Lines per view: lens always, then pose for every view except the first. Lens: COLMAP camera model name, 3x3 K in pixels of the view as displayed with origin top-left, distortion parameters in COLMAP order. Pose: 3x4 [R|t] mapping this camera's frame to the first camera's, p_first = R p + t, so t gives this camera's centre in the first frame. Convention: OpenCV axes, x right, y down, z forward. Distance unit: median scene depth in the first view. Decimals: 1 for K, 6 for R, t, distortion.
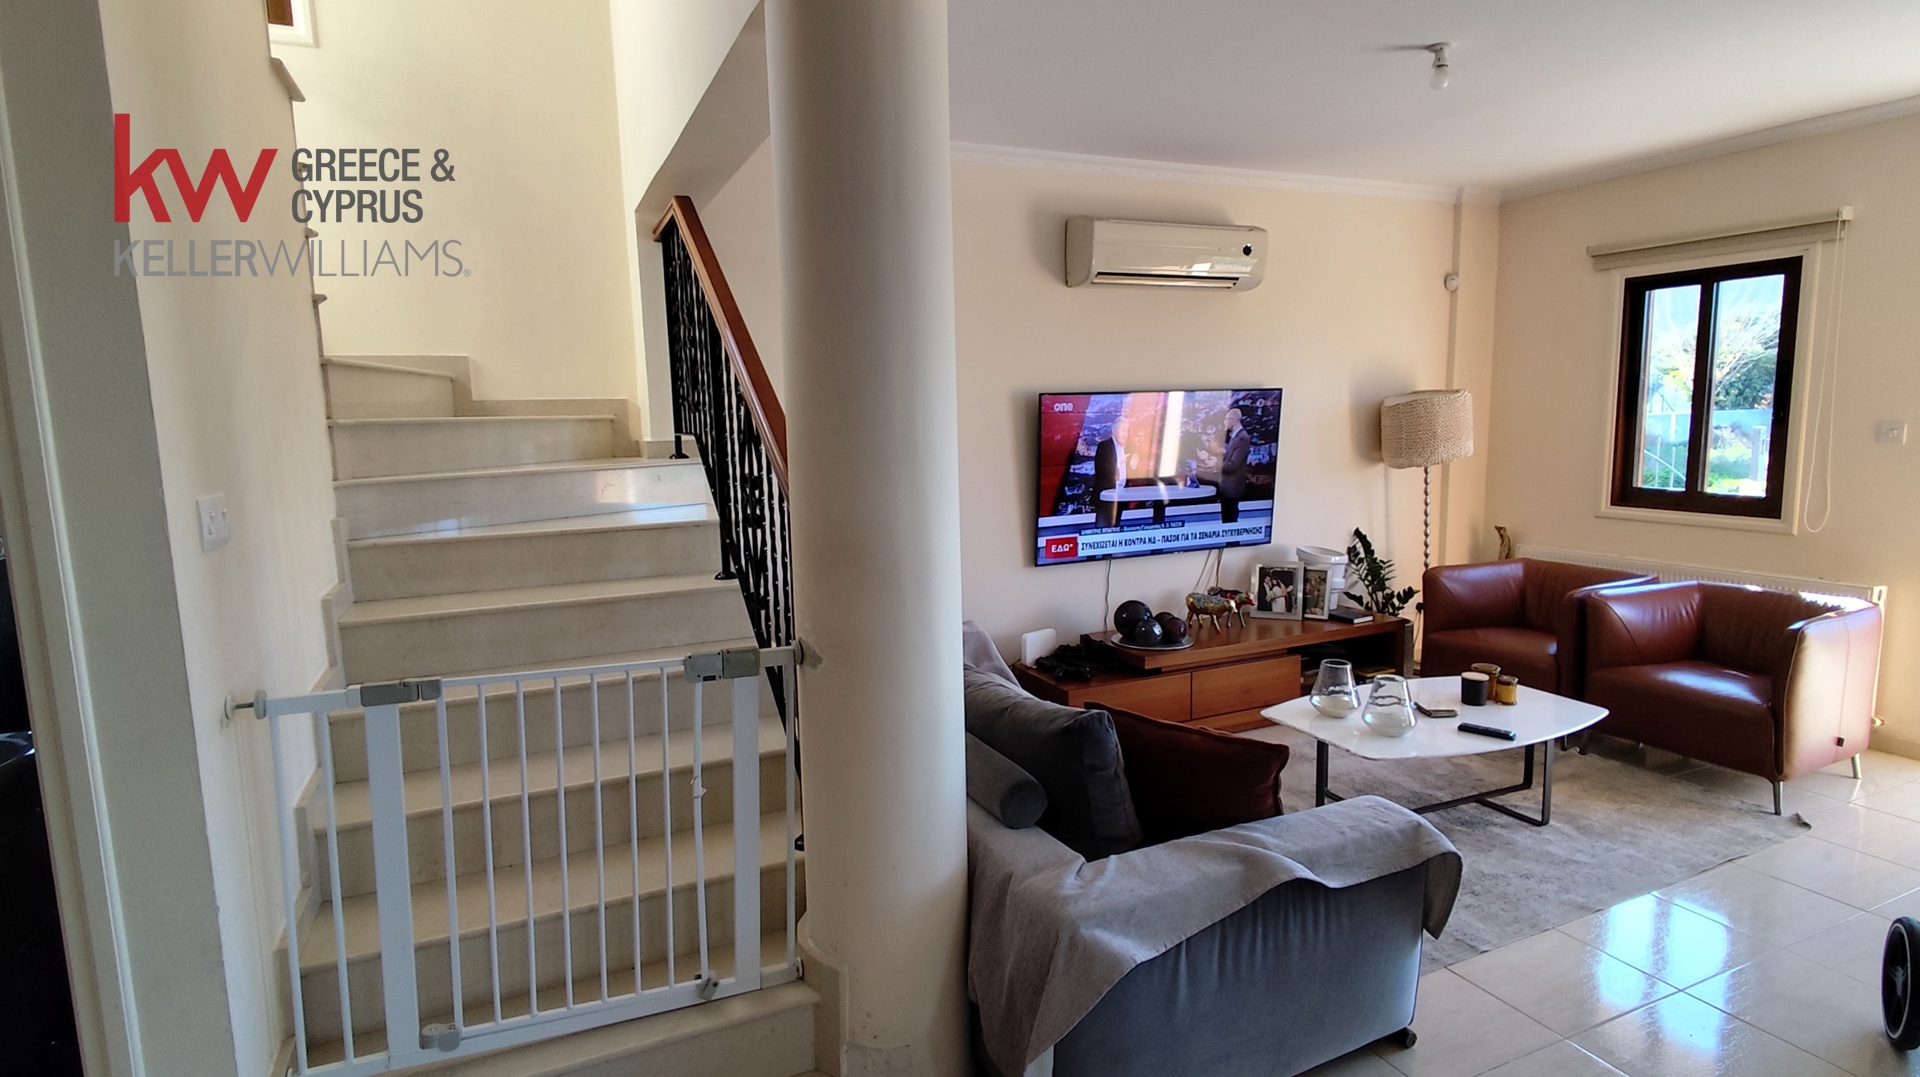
lens RADIAL K [[972.6, 0, 960.0], [0, 972.6, 538.5], [0, 0, 1]] dist [0.072504, -0.046031]
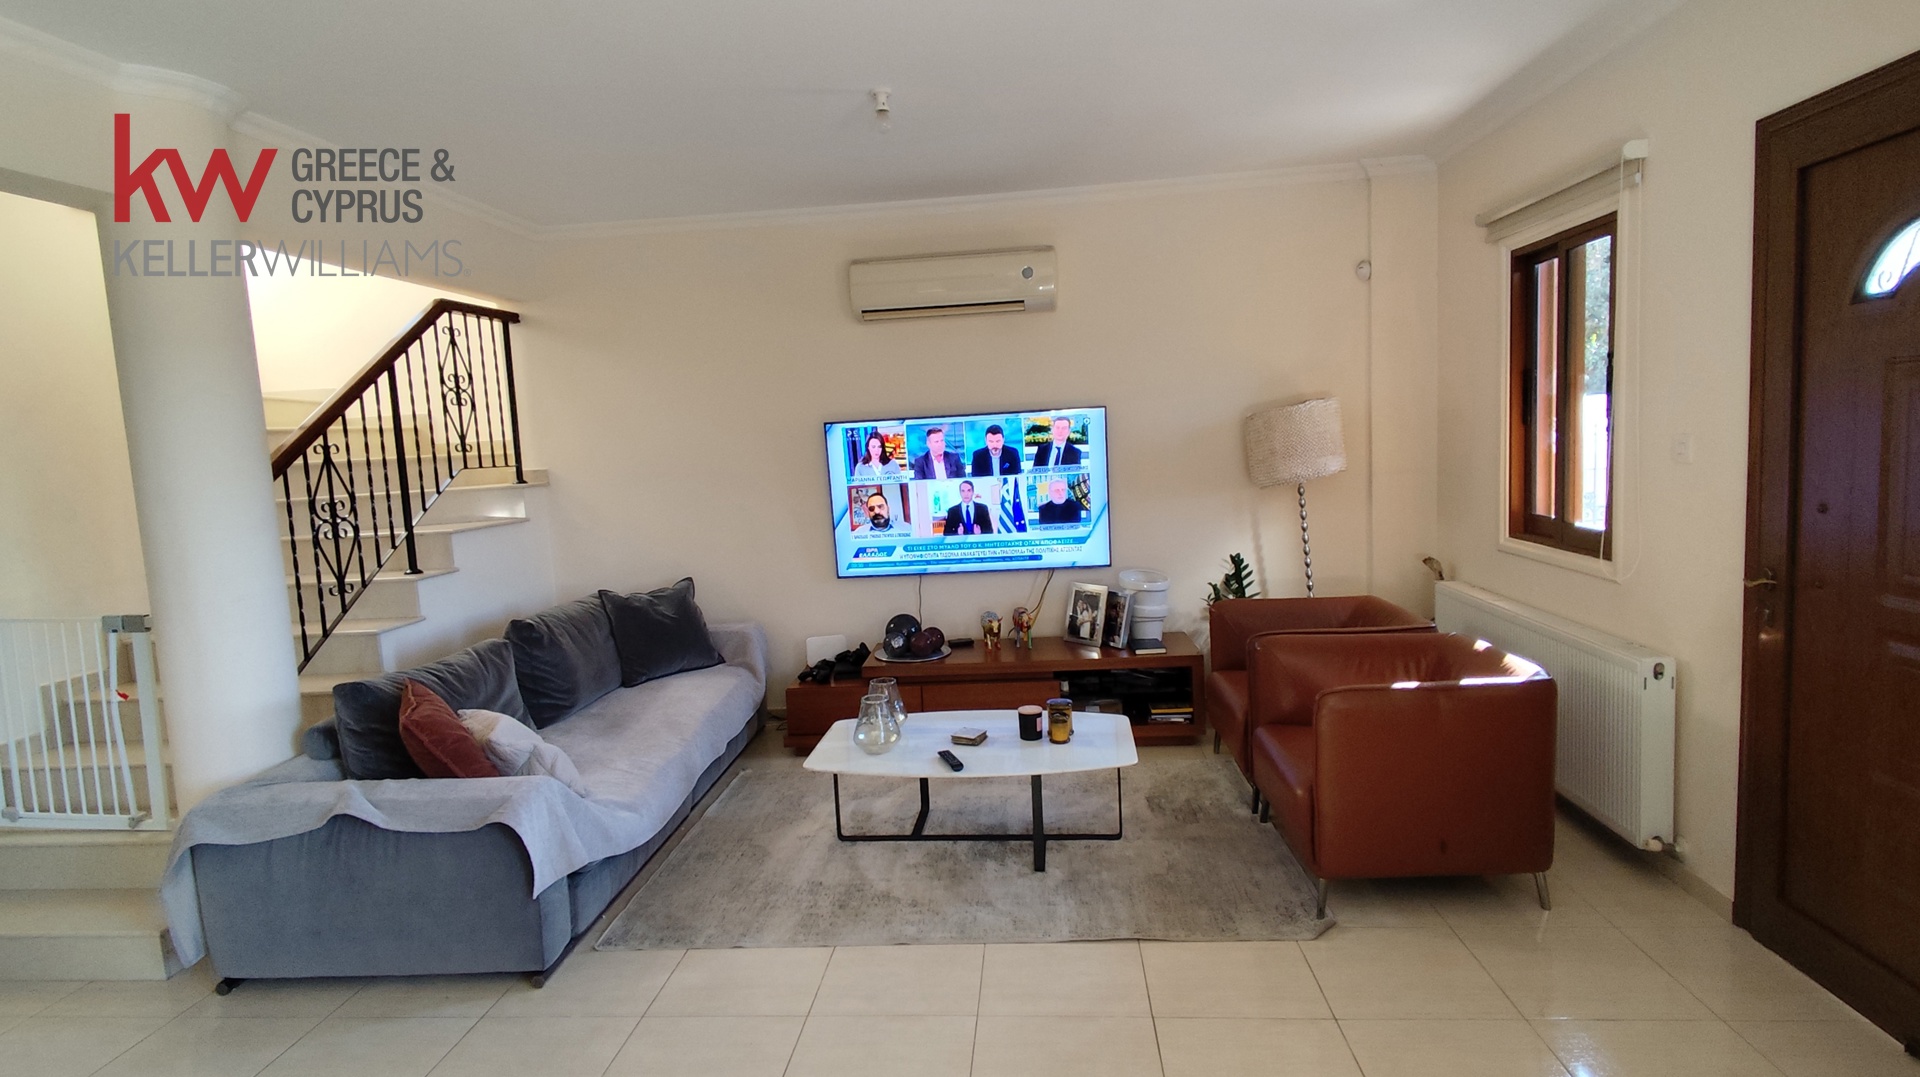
lens RADIAL K [[969.2, 0, 960.0], [0, 969.2, 538.5], [0, 0, 1]] dist [0.069149, -0.048669]
pose [[0.870282, 0.026588, -0.491836, 0.720429], [-0.029484, 0.999564, 0.001866, -0.022069], [0.491671, 0.012877, 0.870686, 0.104898]]
